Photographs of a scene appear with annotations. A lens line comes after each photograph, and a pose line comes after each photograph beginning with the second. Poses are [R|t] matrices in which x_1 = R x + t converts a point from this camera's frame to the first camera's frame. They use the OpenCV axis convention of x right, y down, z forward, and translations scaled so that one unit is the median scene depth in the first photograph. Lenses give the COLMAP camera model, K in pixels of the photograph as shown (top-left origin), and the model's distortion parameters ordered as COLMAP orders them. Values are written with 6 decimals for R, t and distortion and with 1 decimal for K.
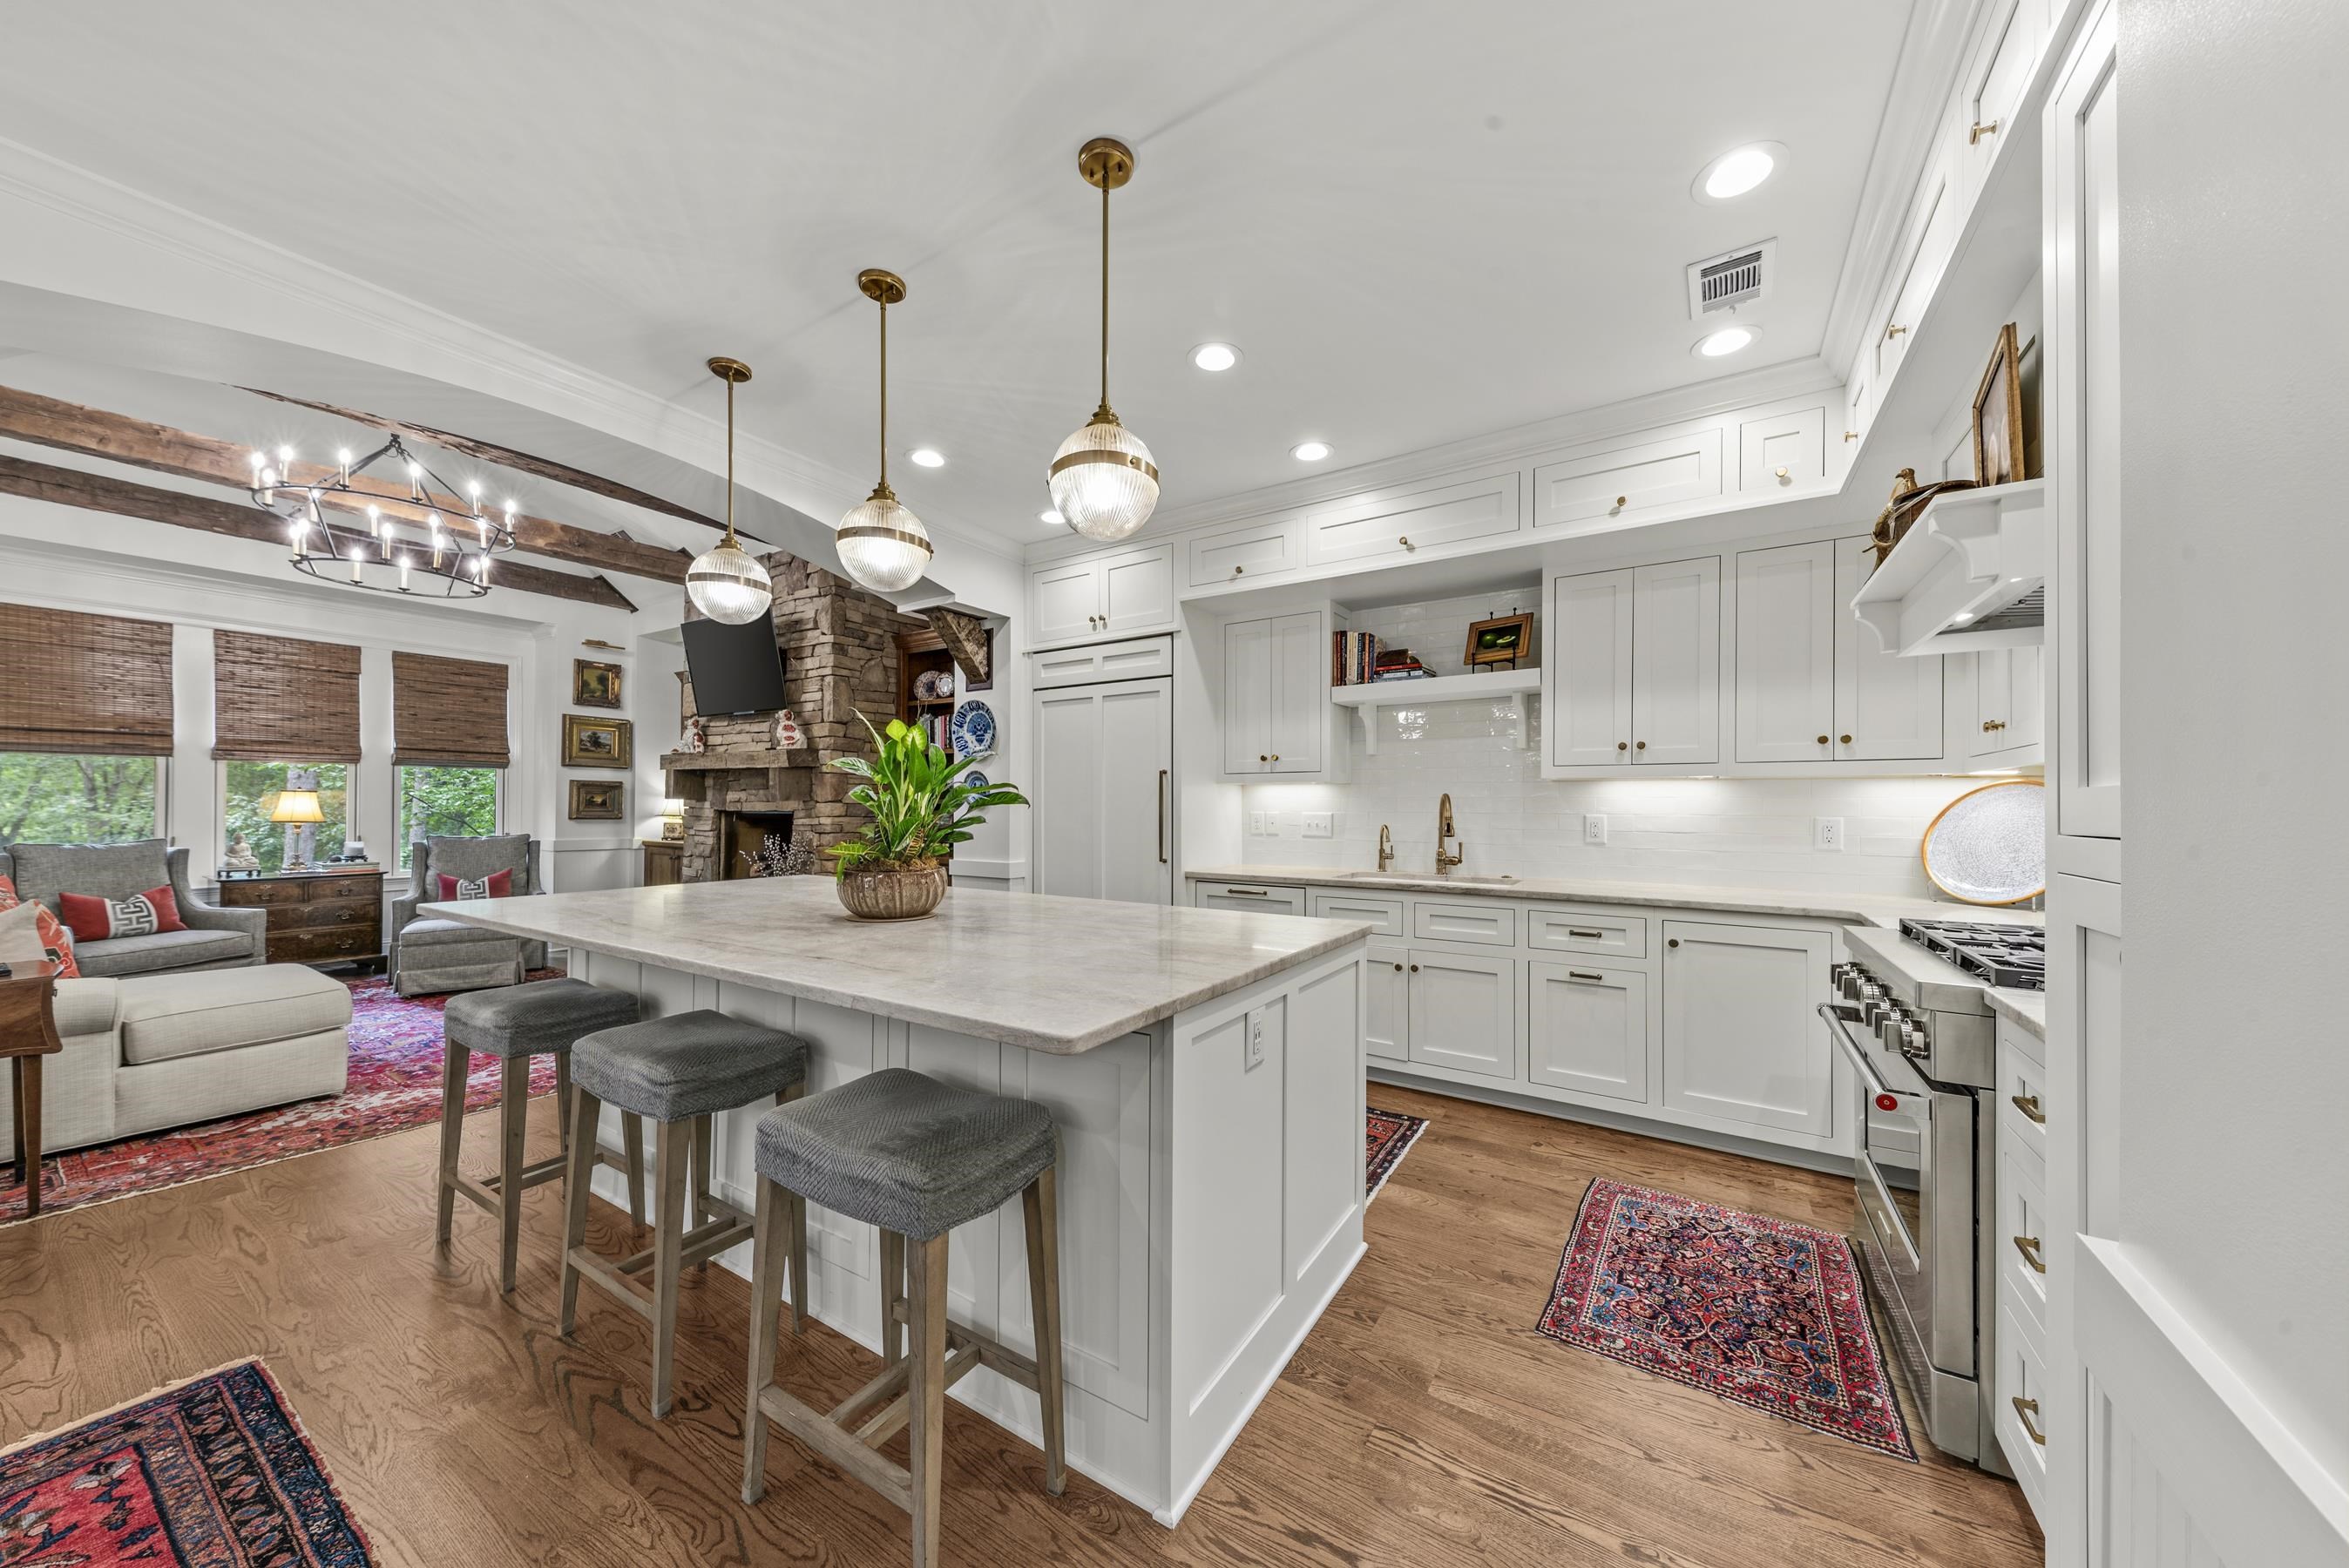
lens RADIAL K [[795.2, 0, 1182.5], [0, 795.2, 798.8], [0, 0, 1]] dist [0.000411, -0.000139]
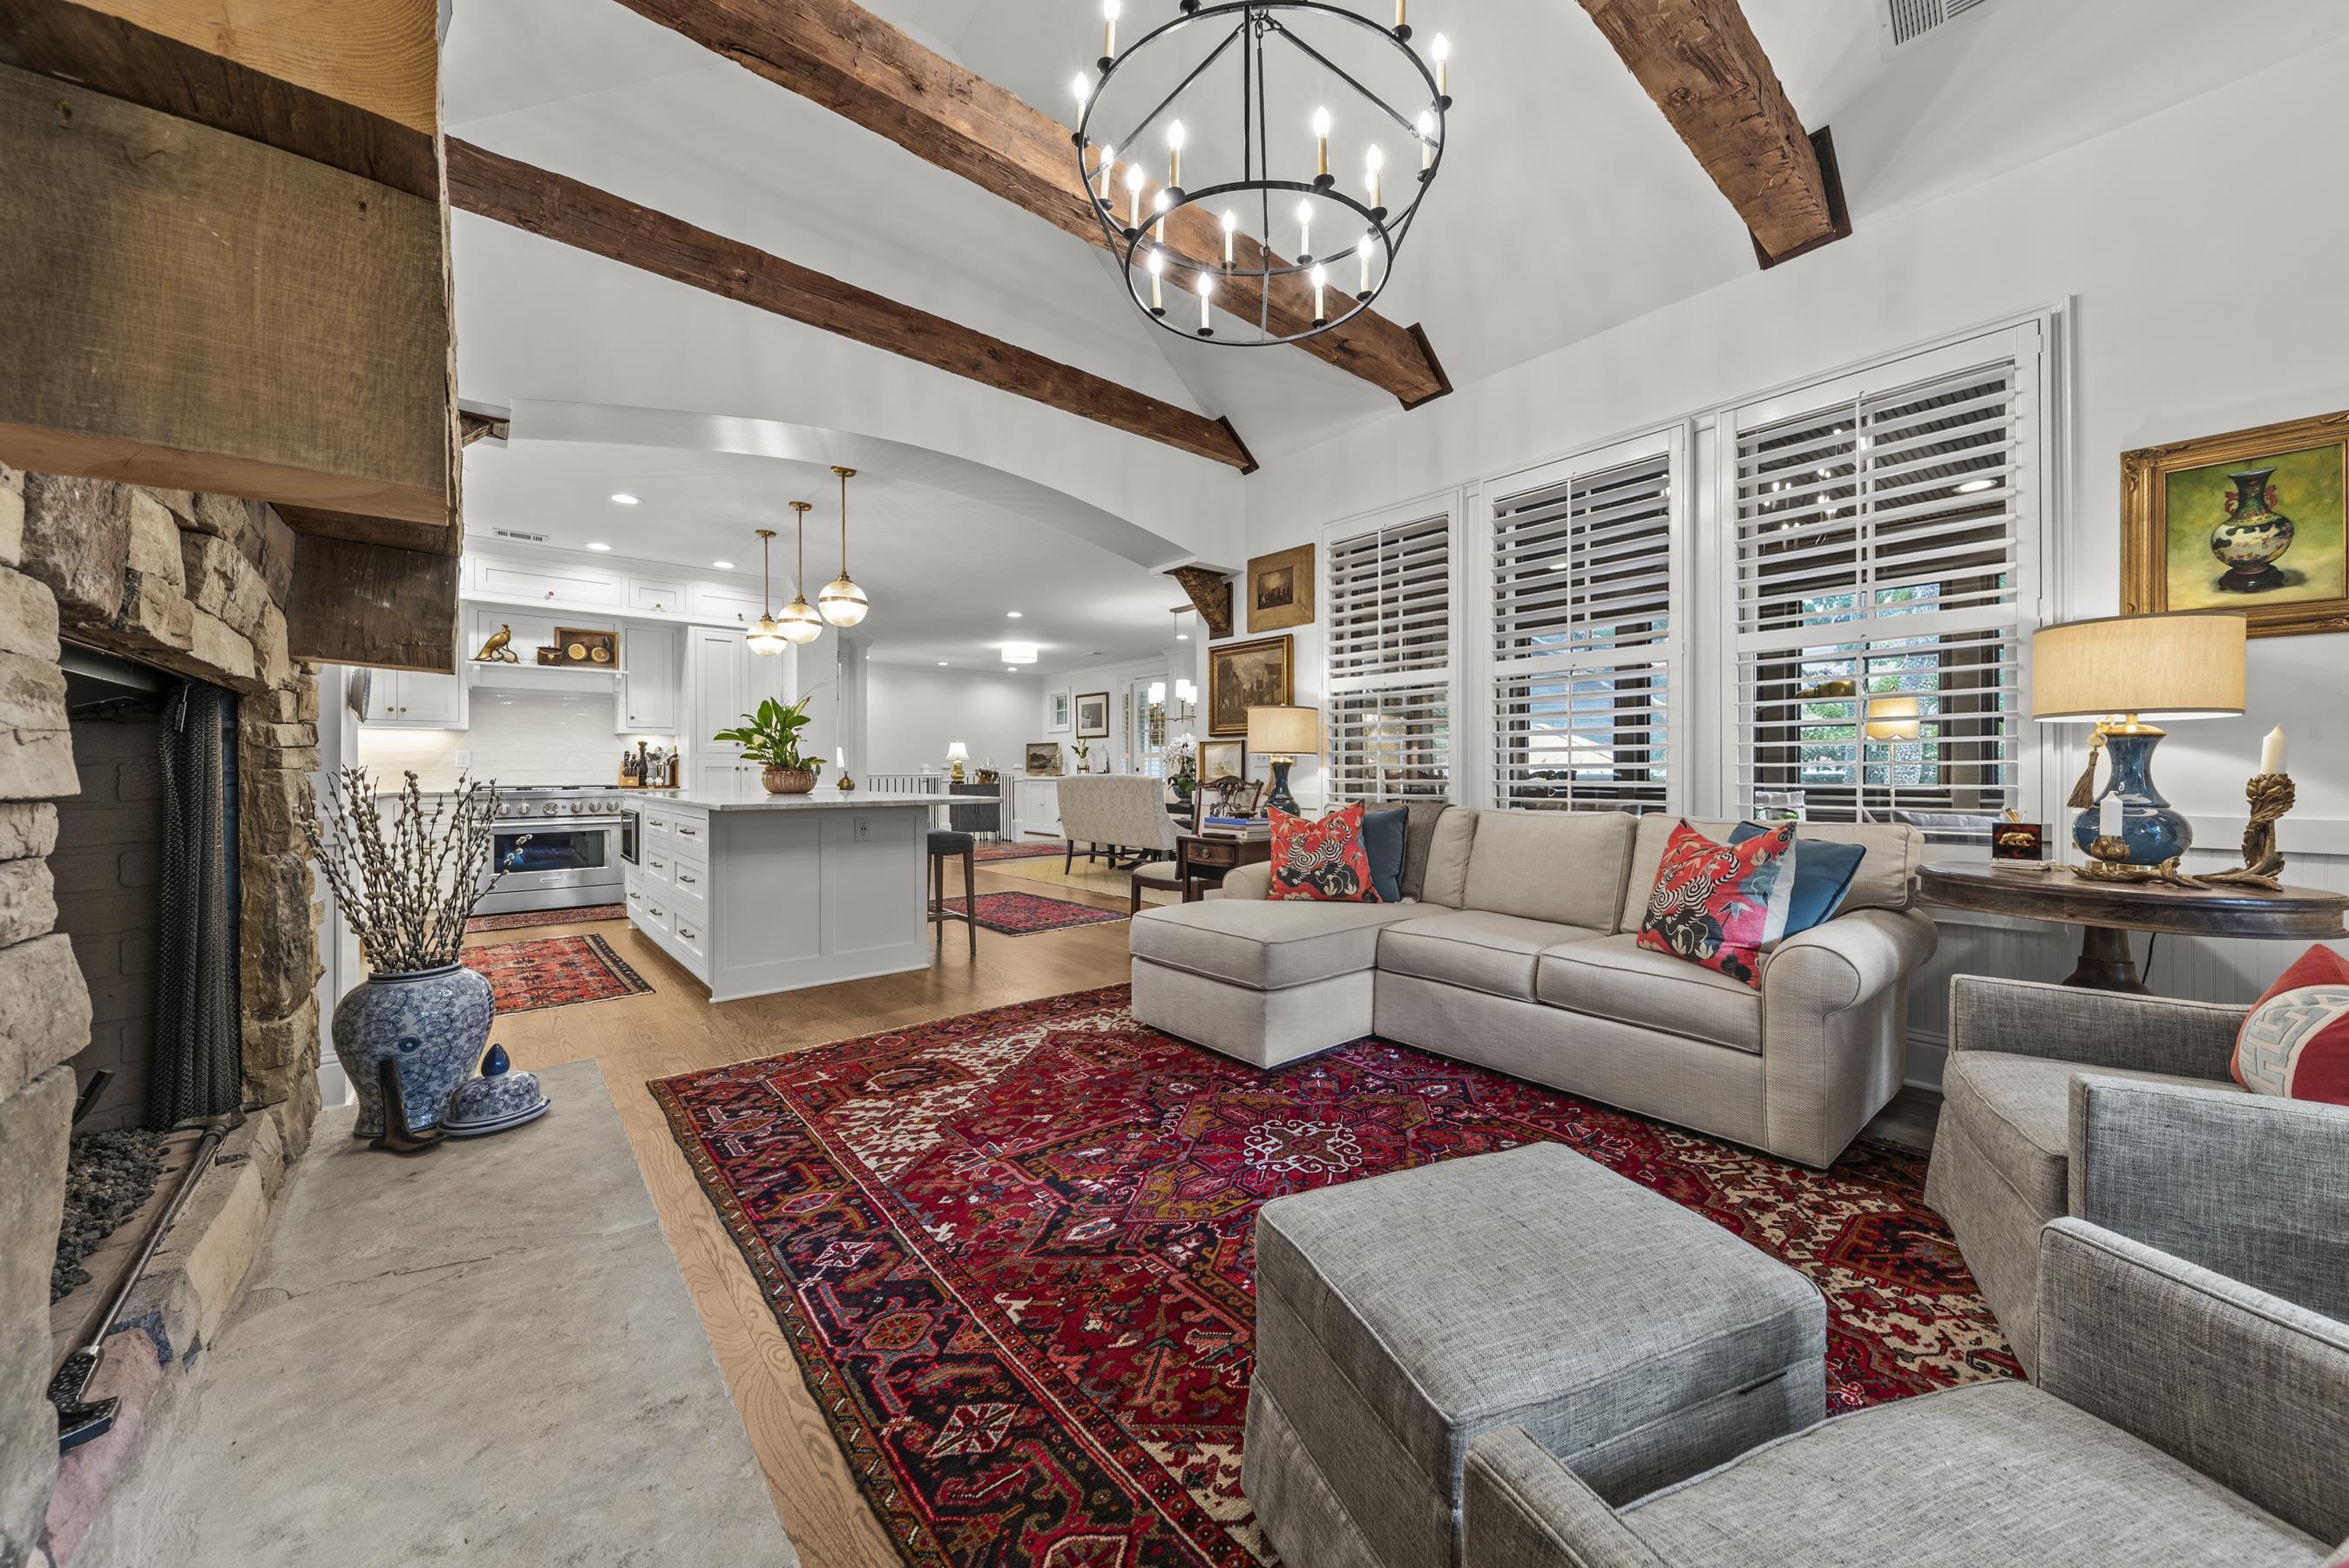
lens RADIAL K [[819.8, 0, 1179.9], [0, 819.8, 784.8], [0, 0, 1]] dist [0.018374, -0.007214]
pose [[-0.954291, -0.010106, 0.298708, -0.983930], [-0.008442, 0.999941, 0.006860, 0.049538], [-0.298759, 0.004025, -0.954320, 1.357430]]
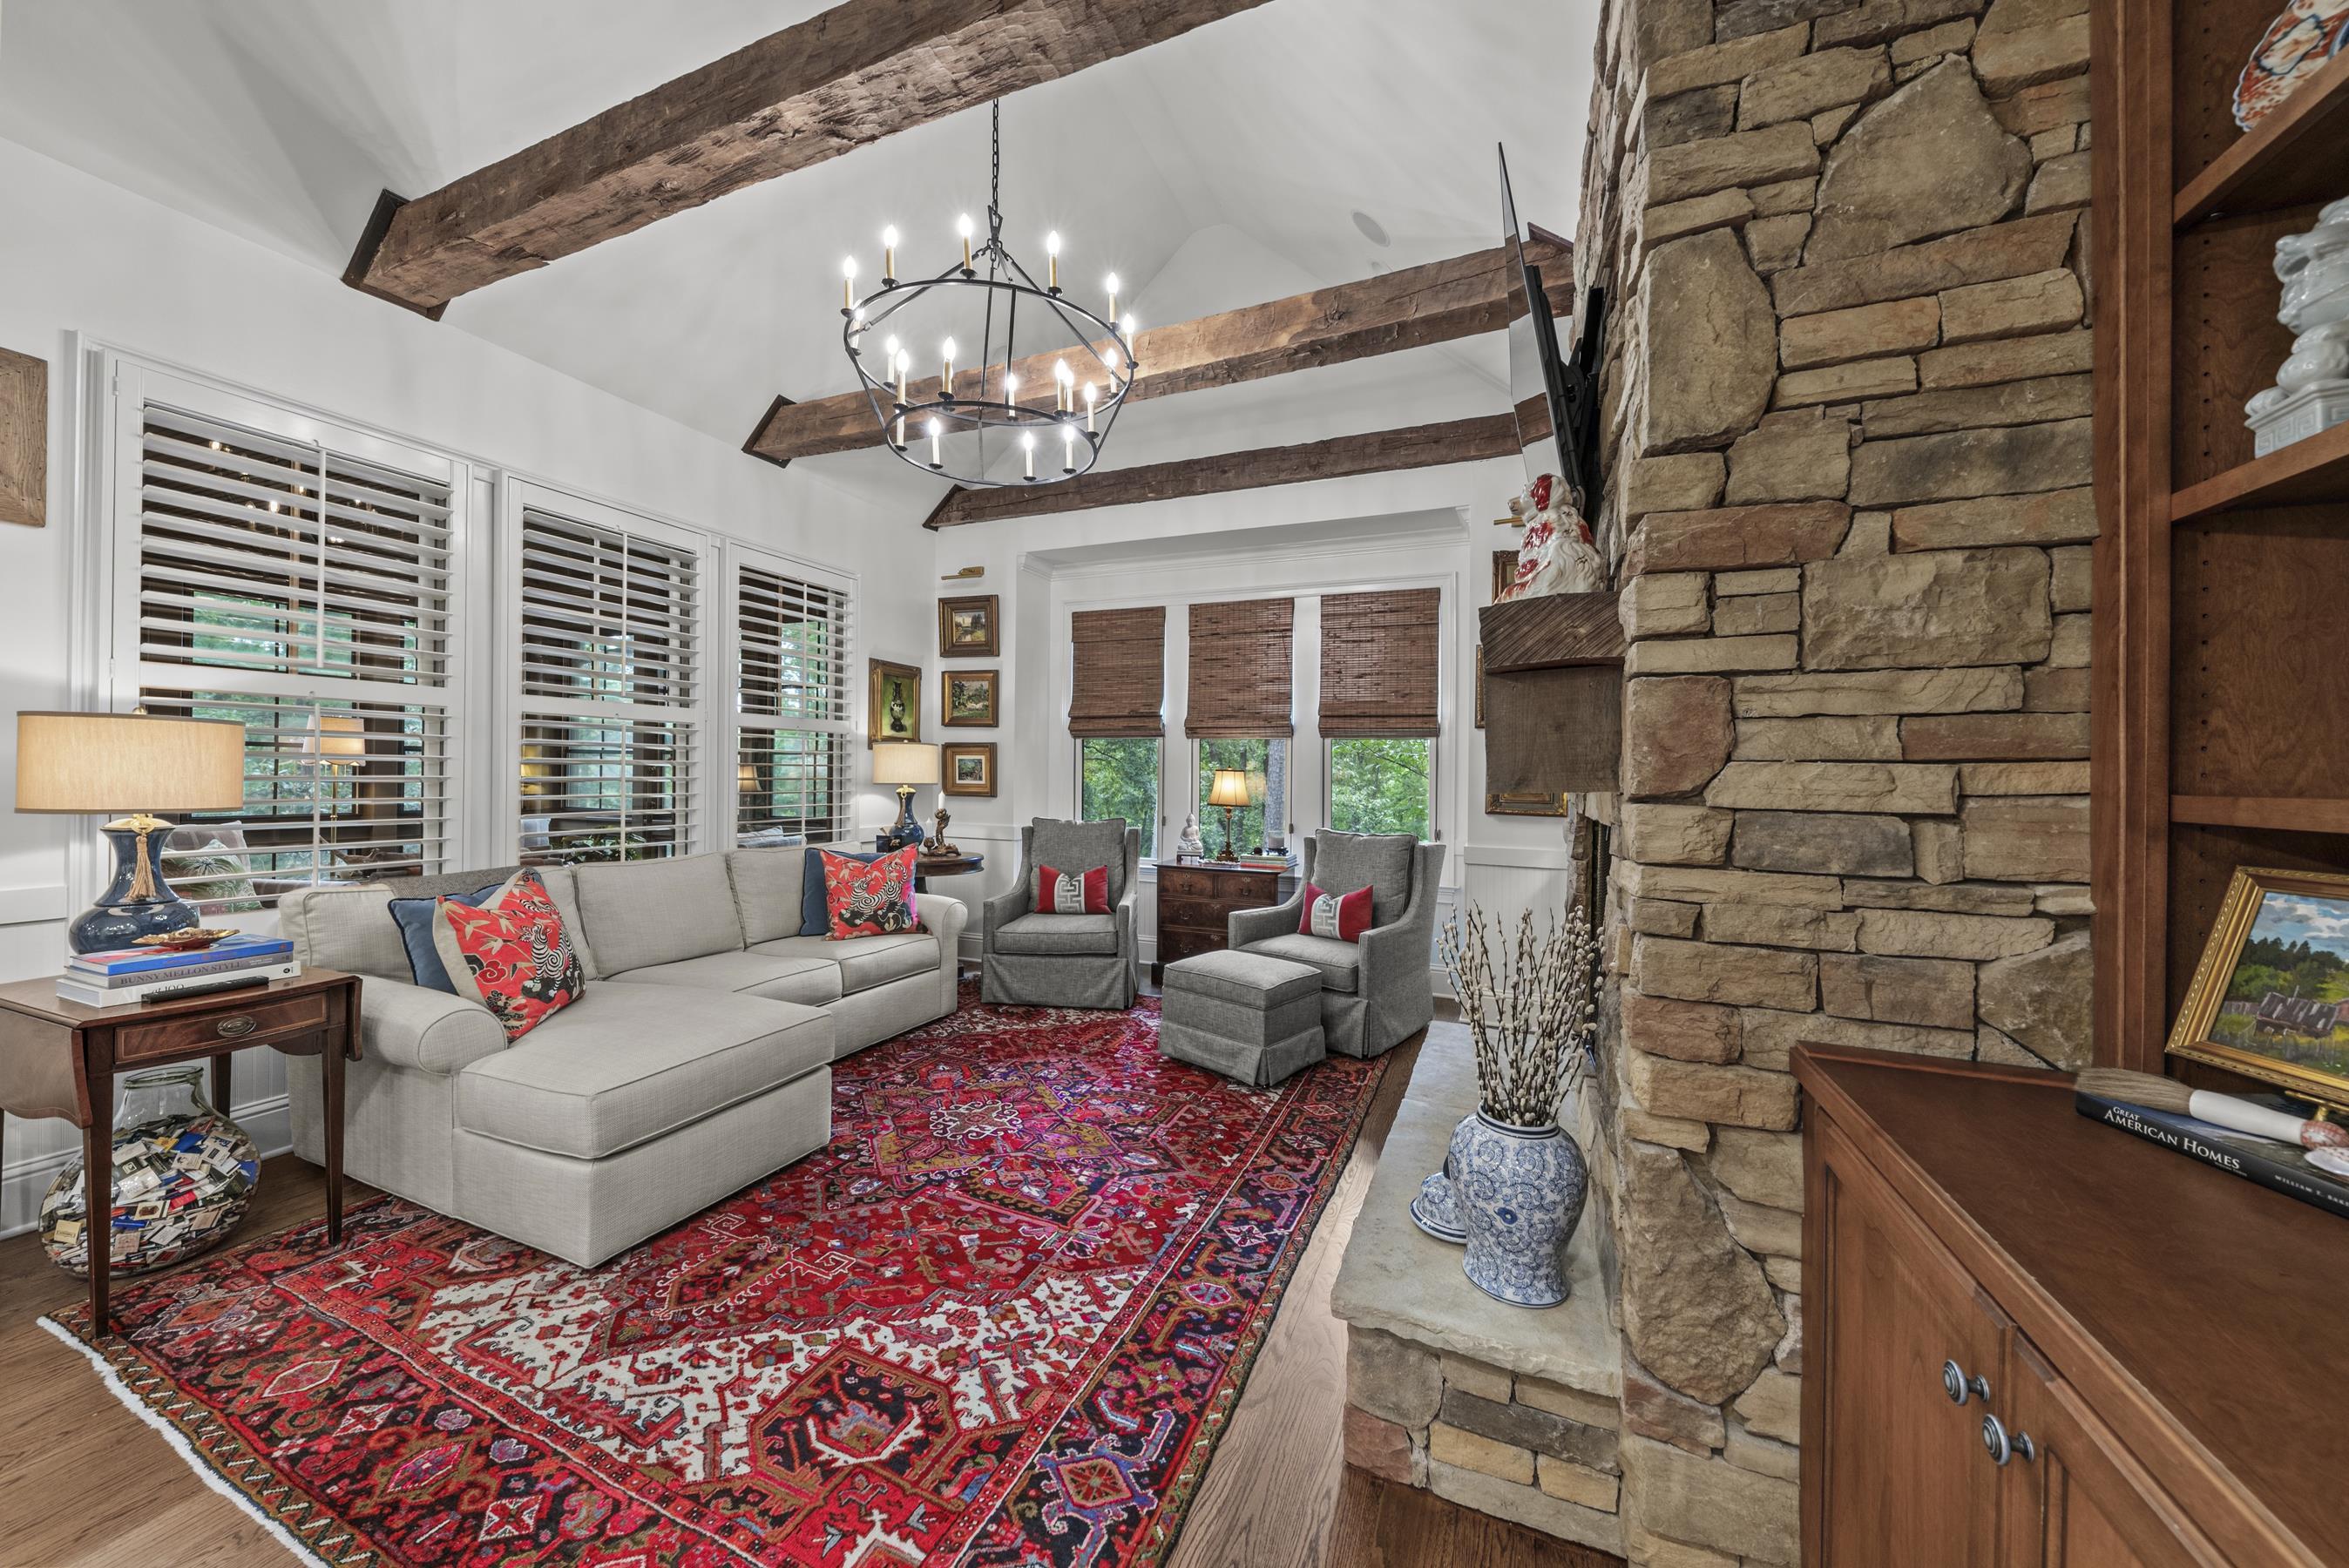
lens RADIAL K [[816.1, 0, 1183.3], [0, 816.1, 771.5], [0, 0, 1]] dist [0.001045, 0.000022]
pose [[0.170730, -0.005354, -0.985303, -0.261019], [-0.005726, 0.999963, -0.006426, -0.002315], [0.985301, 0.006739, 0.170693, 0.926132]]
